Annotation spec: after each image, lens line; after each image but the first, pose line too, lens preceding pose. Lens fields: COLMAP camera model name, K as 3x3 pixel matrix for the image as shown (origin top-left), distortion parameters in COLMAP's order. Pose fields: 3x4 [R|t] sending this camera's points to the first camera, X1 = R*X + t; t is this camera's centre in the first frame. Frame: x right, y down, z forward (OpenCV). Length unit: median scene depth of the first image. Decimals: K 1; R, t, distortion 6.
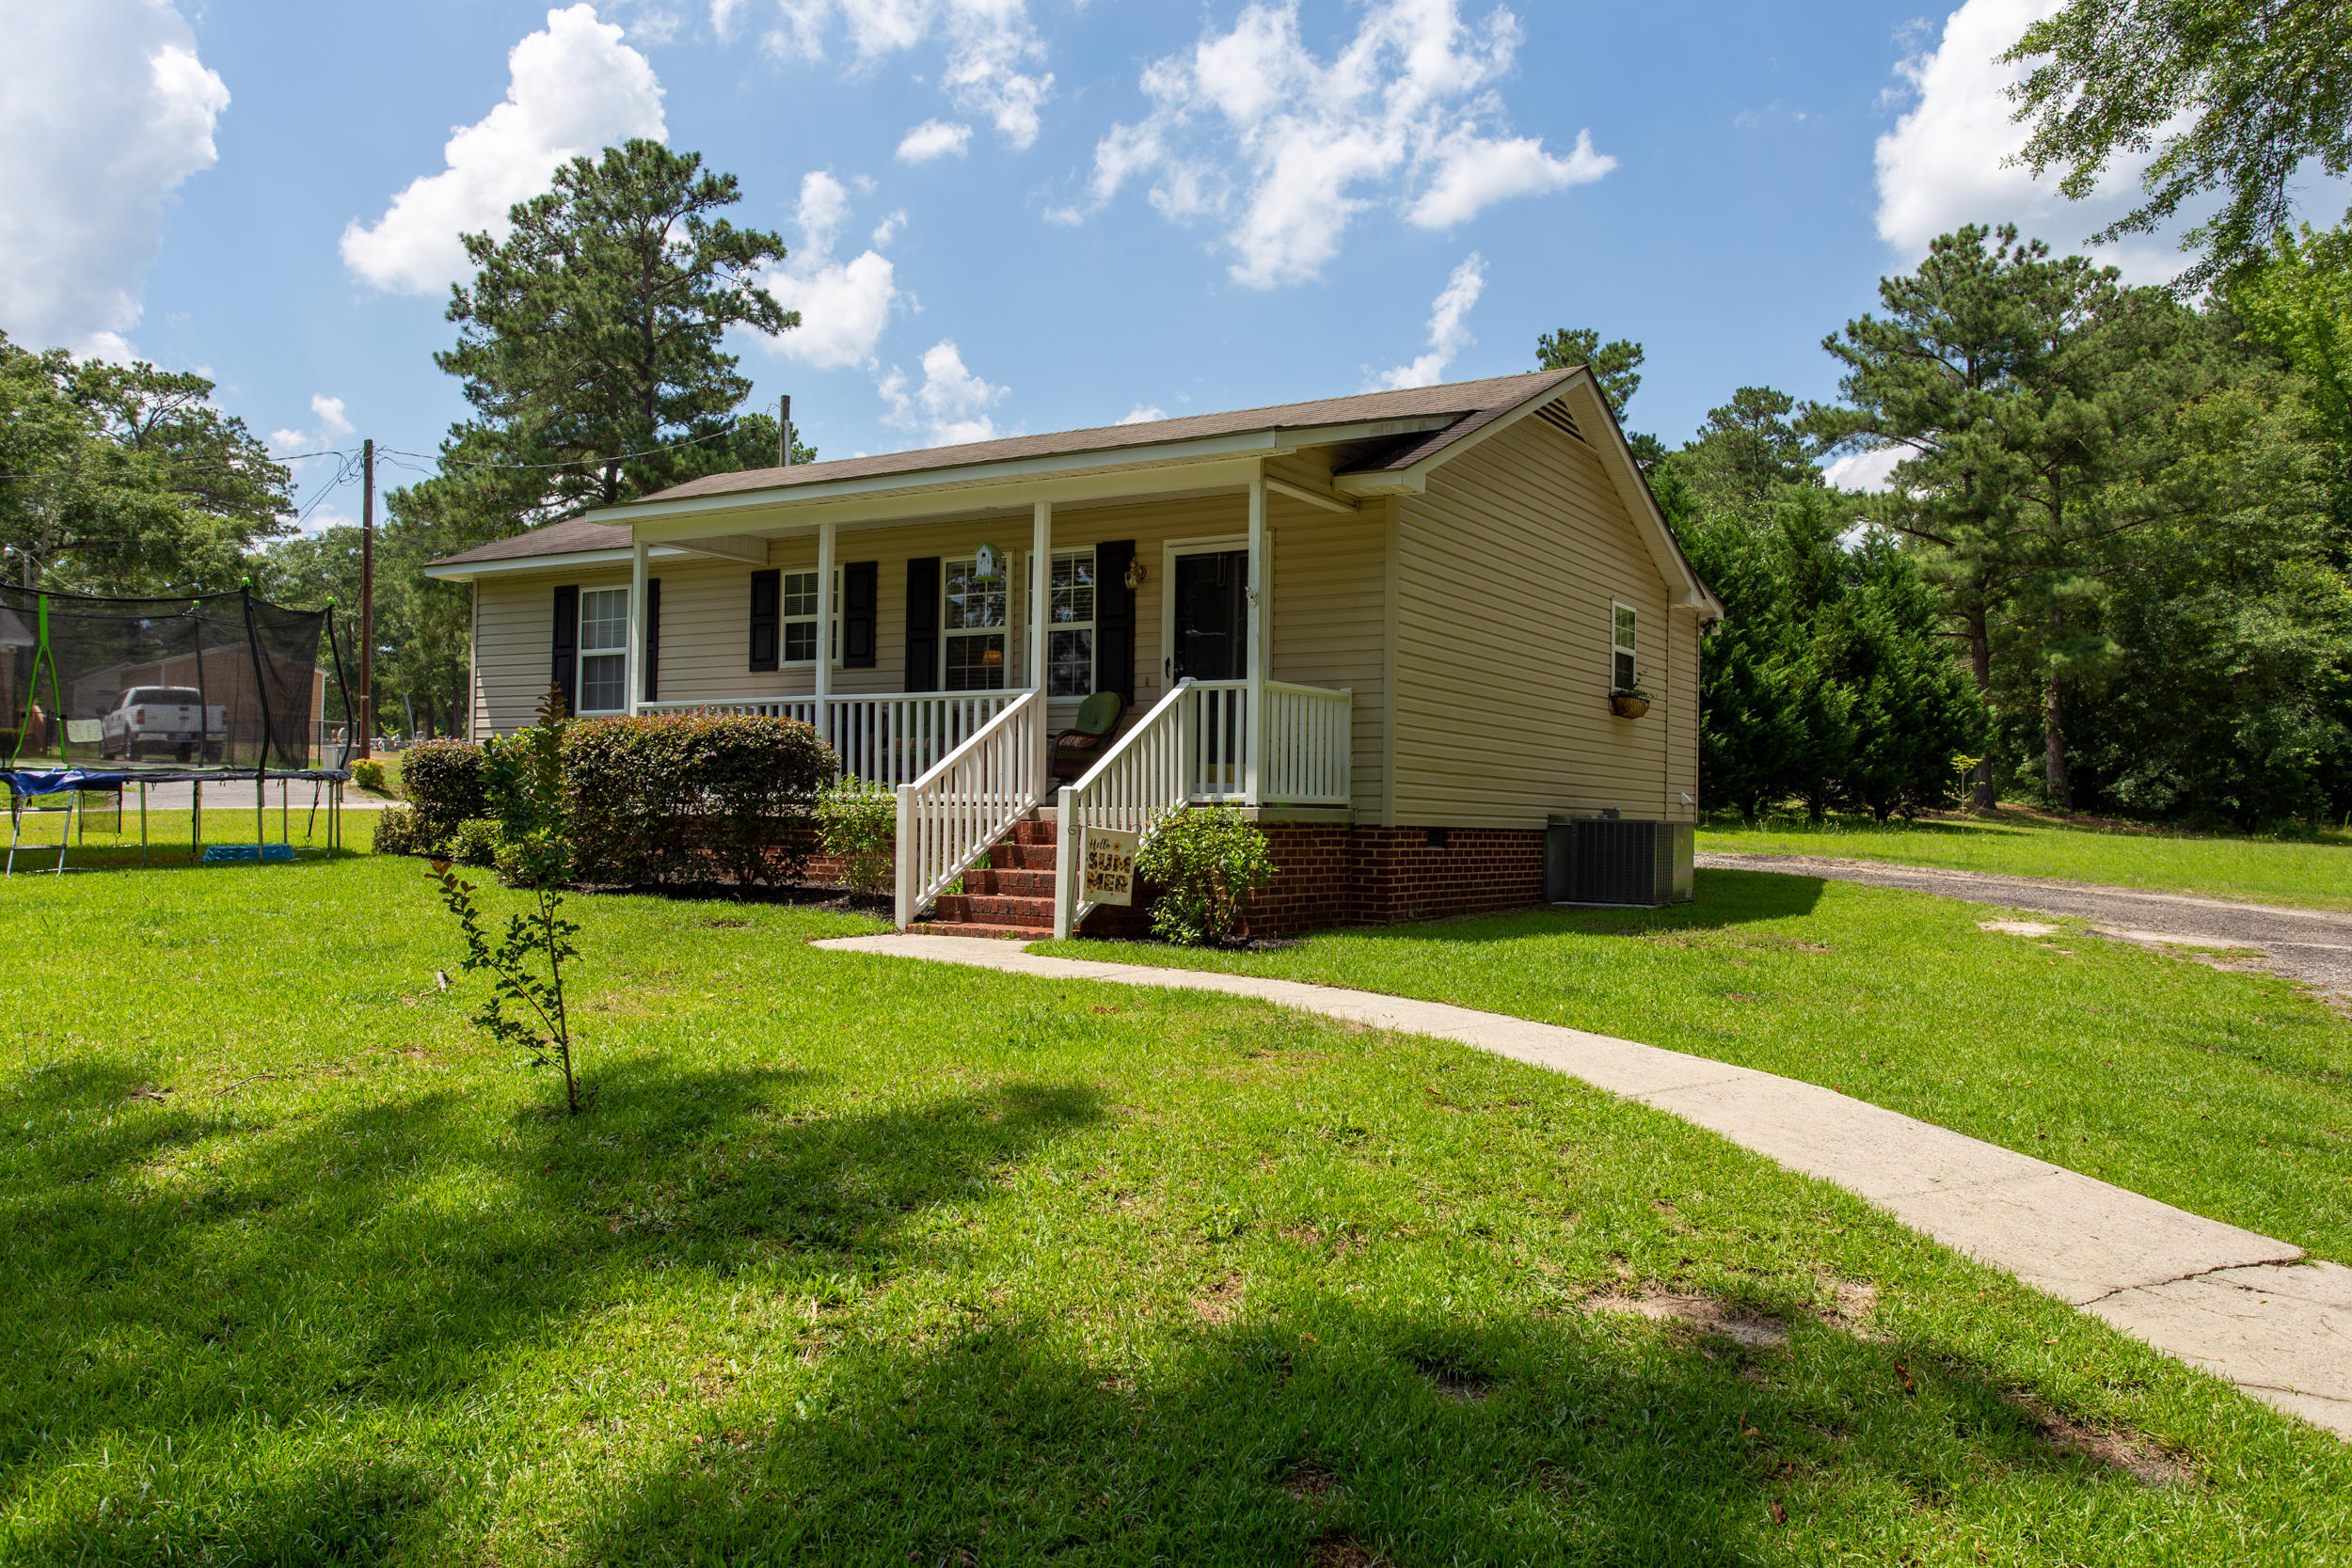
lens RADIAL K [[1779.7, 0, 1154.4], [0, 1779.7, 780.0], [0, 0, 1]] dist [0.000742, 0.003771]
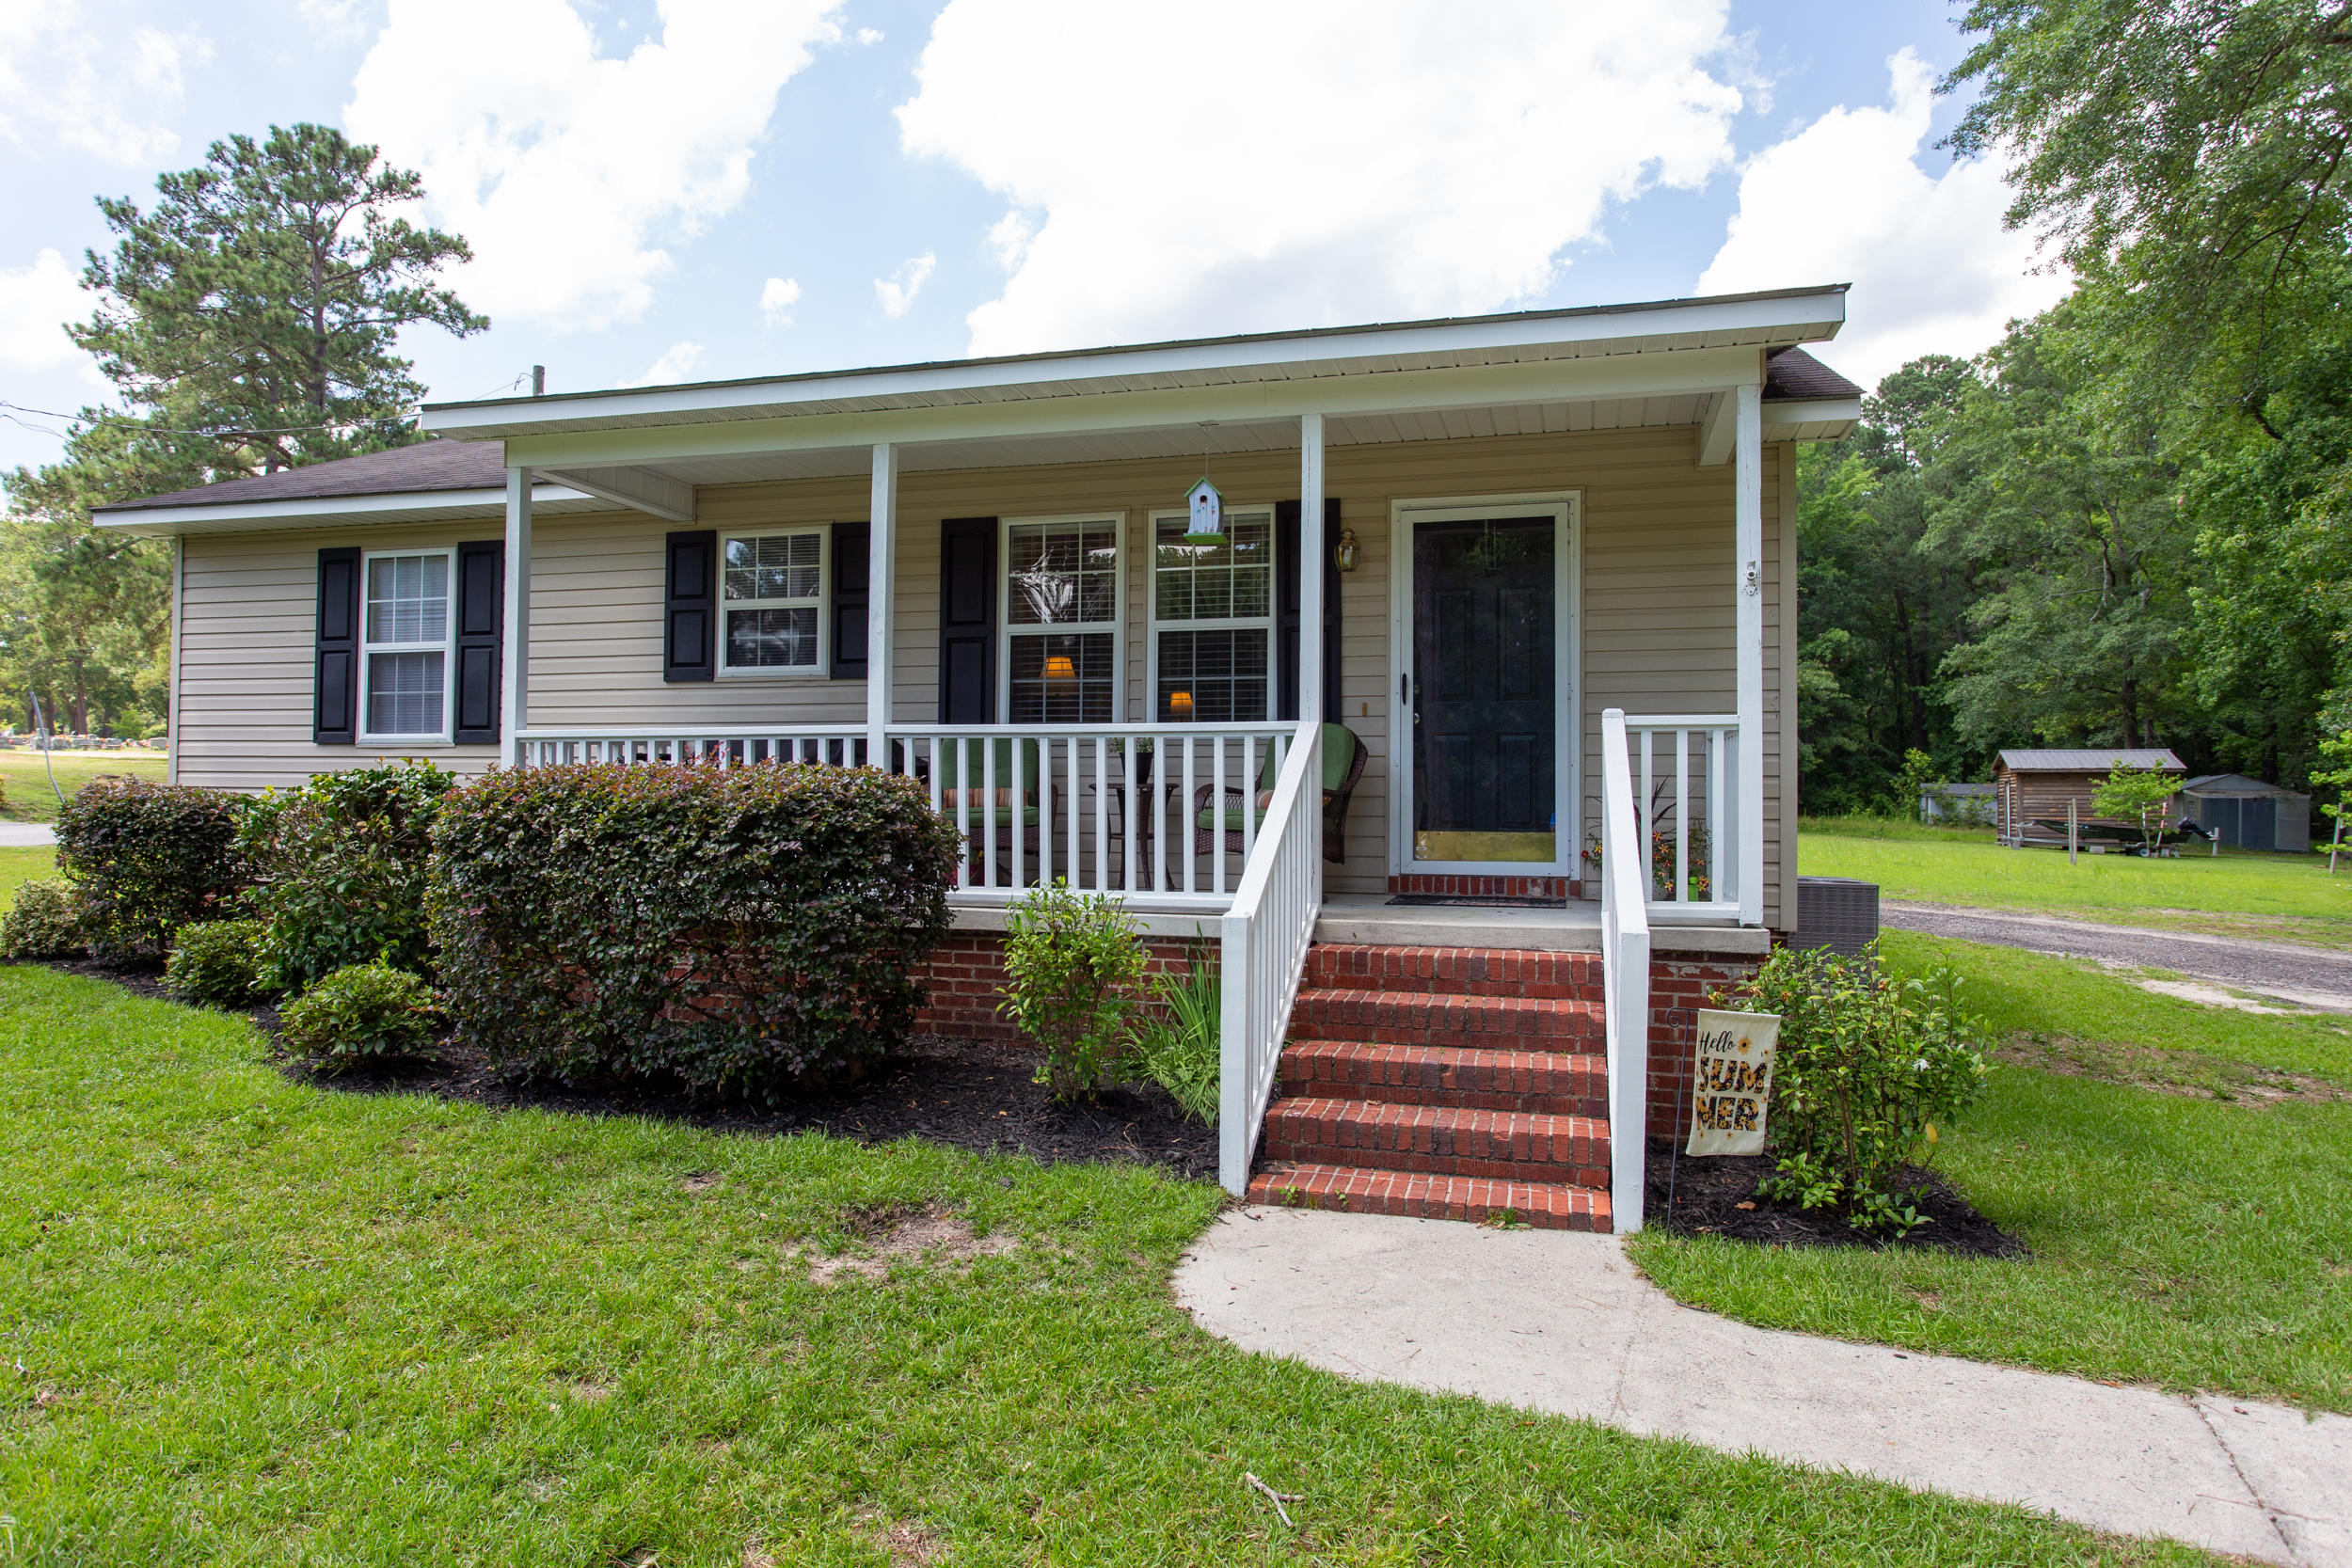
lens RADIAL K [[1431.8, 0, 1166.8], [0, 1431.8, 773.2], [0, 0, 1]] dist [-0.006679, 0.000998]
pose [[0.961009, -0.000161, 0.276518, -0.058858], [-0.000571, 0.999997, 0.002569, -0.008345], [-0.276517, -0.002627, 0.961005, 0.129497]]
